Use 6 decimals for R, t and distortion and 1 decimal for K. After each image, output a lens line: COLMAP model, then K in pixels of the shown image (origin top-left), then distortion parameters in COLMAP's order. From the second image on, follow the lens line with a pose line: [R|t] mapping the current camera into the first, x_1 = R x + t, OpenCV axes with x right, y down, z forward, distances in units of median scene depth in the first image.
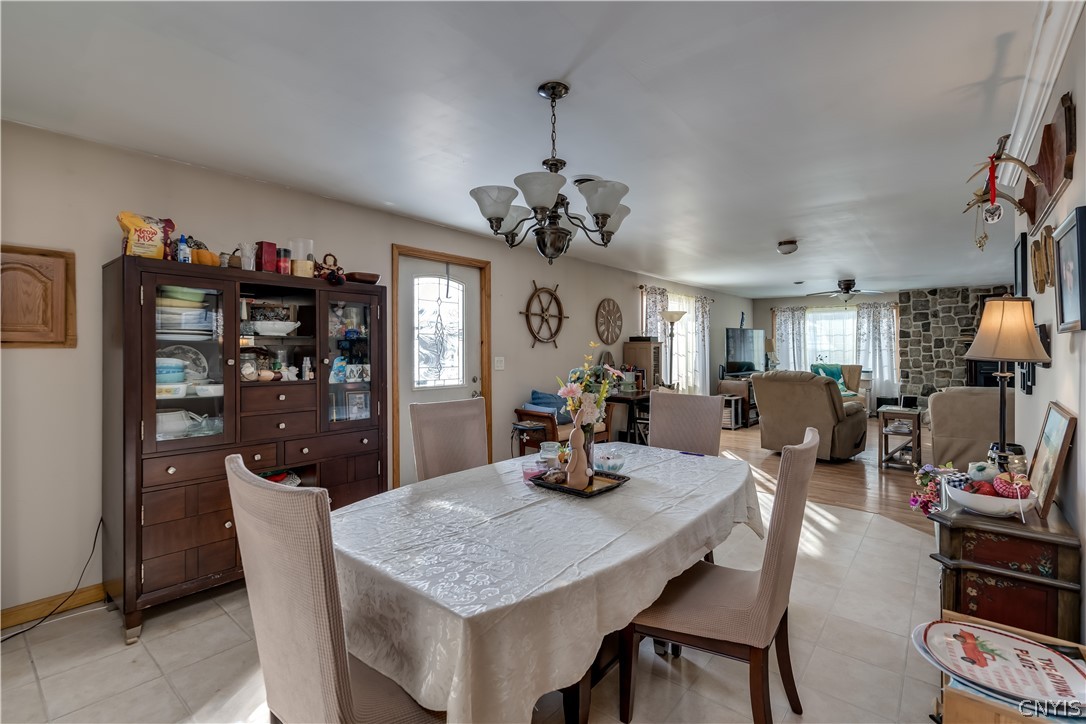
lens RADIAL K [[495.1, 0, 545.4], [0, 495.1, 336.5], [0, 0, 1]] dist [-0.005243, 0.002050]
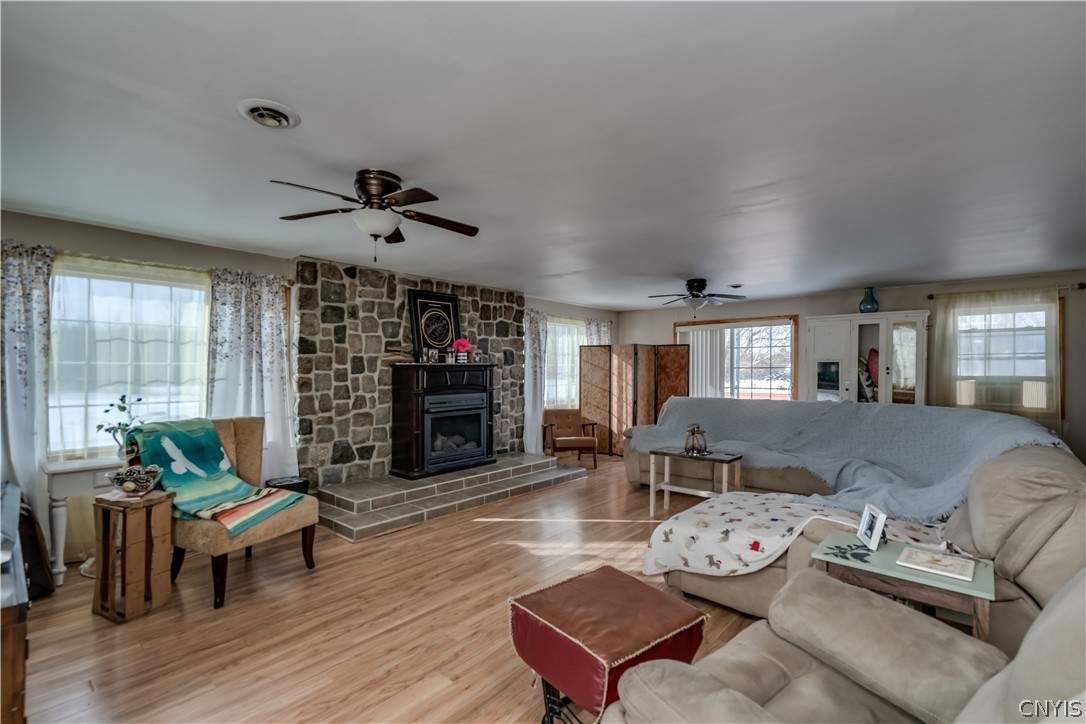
lens RADIAL K [[495.1, 0, 551.3], [0, 495.1, 374.6], [0, 0, 1]] dist [-0.005243, 0.002050]
pose [[0.017002, -0.013262, 0.999767, 0.235320], [-0.022304, 0.999658, 0.013640, 0.012159], [-0.999607, -0.022531, 0.016701, 0.758275]]
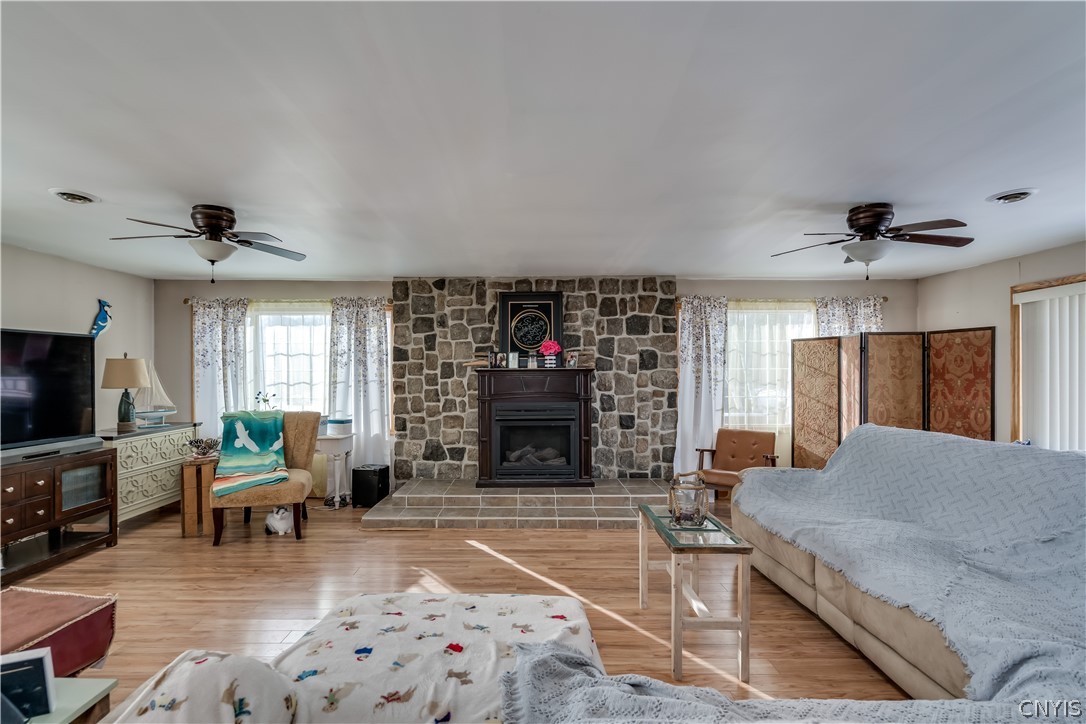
lens RADIAL K [[495.1, 0, 529.1], [0, 495.1, 387.5], [0, 0, 1]] dist [-0.005243, 0.002050]
pose [[0.777800, -0.016918, 0.628284, 0.489037], [-0.012621, 0.999016, 0.042526, 0.007793], [-0.628385, -0.041007, 0.776821, 0.463552]]
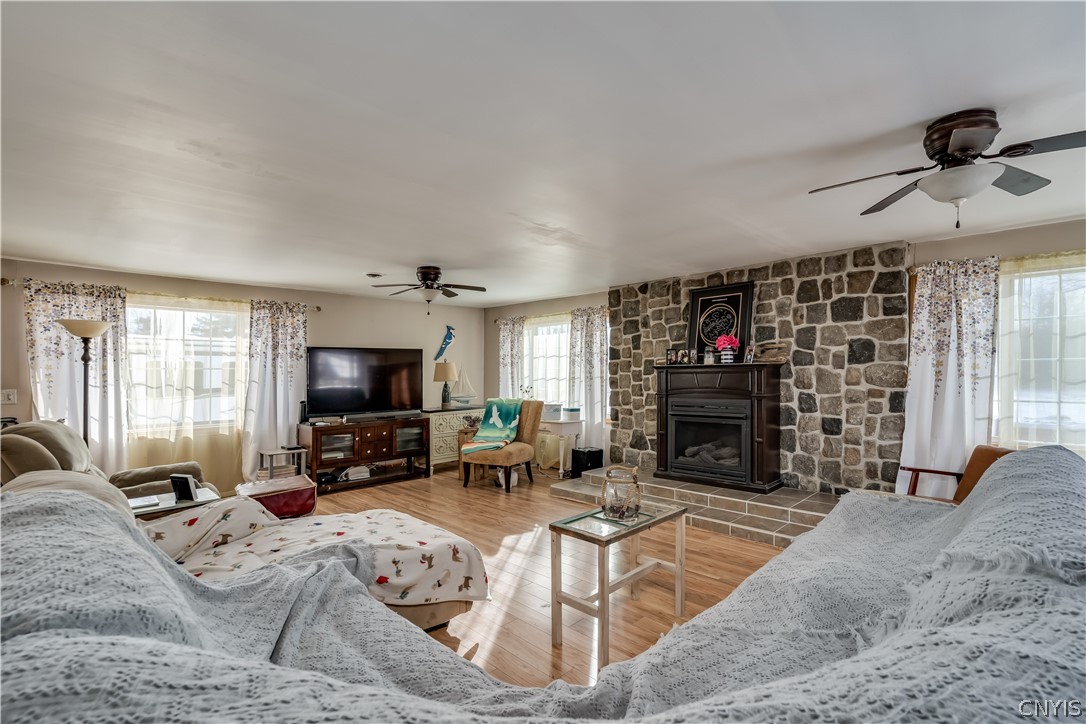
lens RADIAL K [[495.1, 0, 560.4], [0, 495.1, 384.3], [0, 0, 1]] dist [-0.005243, 0.002050]
pose [[0.997334, -0.005612, -0.072754, 0.716152], [0.008856, 0.998978, 0.044333, 0.006281], [0.072431, -0.044859, 0.996364, 0.338198]]
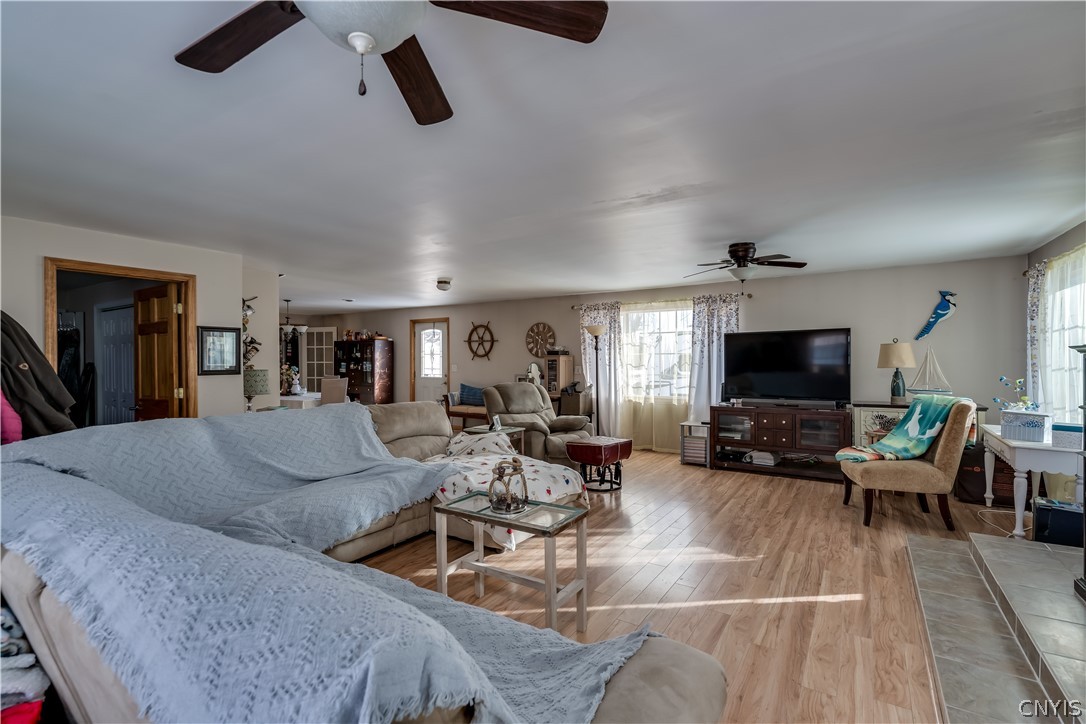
lens RADIAL K [[495.1, 0, 539.2], [0, 495.1, 361.3], [0, 0, 1]] dist [-0.005243, 0.002050]
pose [[0.106752, 0.003682, -0.994279, 1.010947], [0.024633, 0.999676, 0.006347, 0.012102], [0.993981, -0.025170, 0.106627, 0.610588]]
